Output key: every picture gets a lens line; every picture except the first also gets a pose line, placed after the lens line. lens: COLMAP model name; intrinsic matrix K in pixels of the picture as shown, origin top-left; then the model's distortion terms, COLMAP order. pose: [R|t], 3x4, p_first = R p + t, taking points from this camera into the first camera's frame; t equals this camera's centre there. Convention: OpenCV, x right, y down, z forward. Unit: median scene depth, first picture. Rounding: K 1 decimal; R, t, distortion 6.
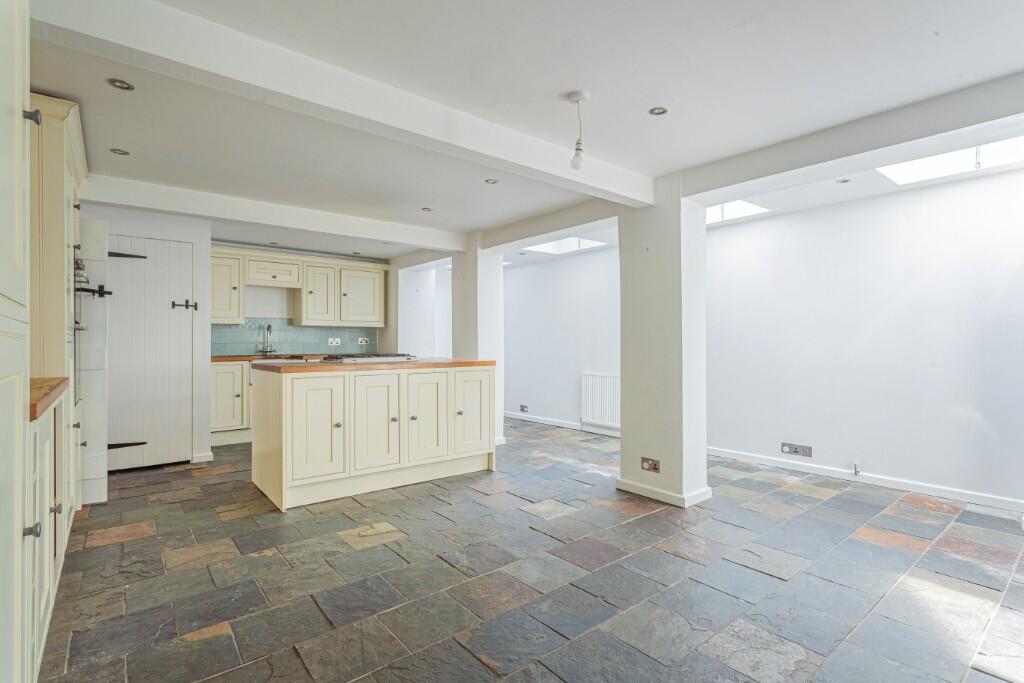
lens RADIAL K [[487.9, 0, 512.0], [0, 487.9, 341.5], [0, 0, 1]] dist [0.000032, -0.000003]
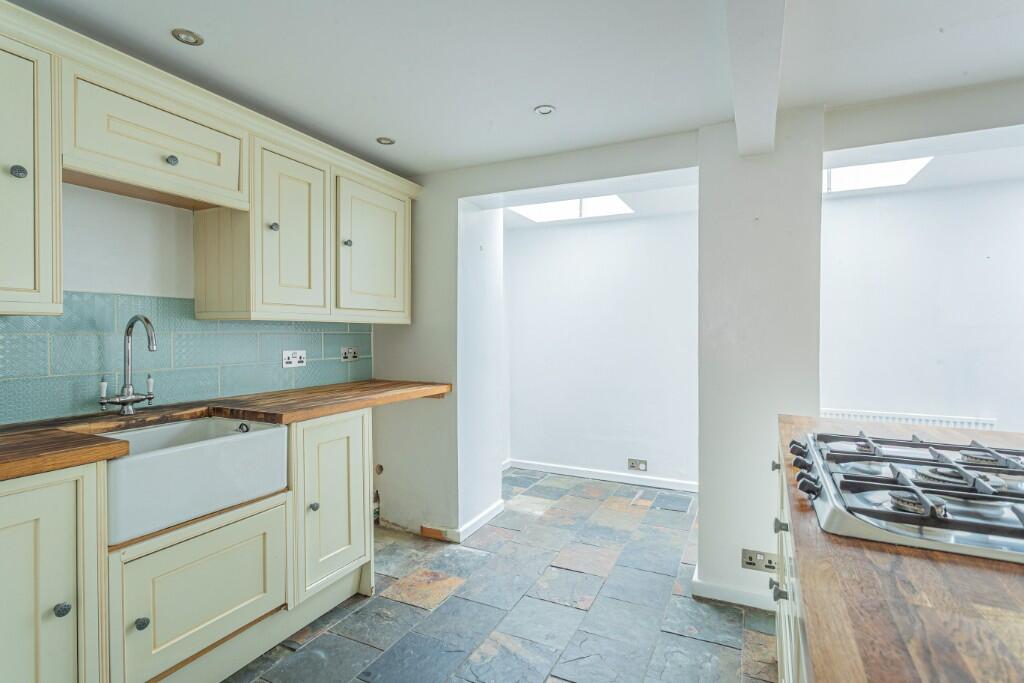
lens RADIAL K [[538.7, 0, 511.2], [0, 538.7, 356.7], [0, 0, 1]] dist [-0.035813, -0.000163]
pose [[0.911790, 0.000042, 0.410657, -0.365451], [-0.006896, 0.999861, 0.015209, -0.012369], [-0.410599, -0.016699, 0.911663, 0.512870]]
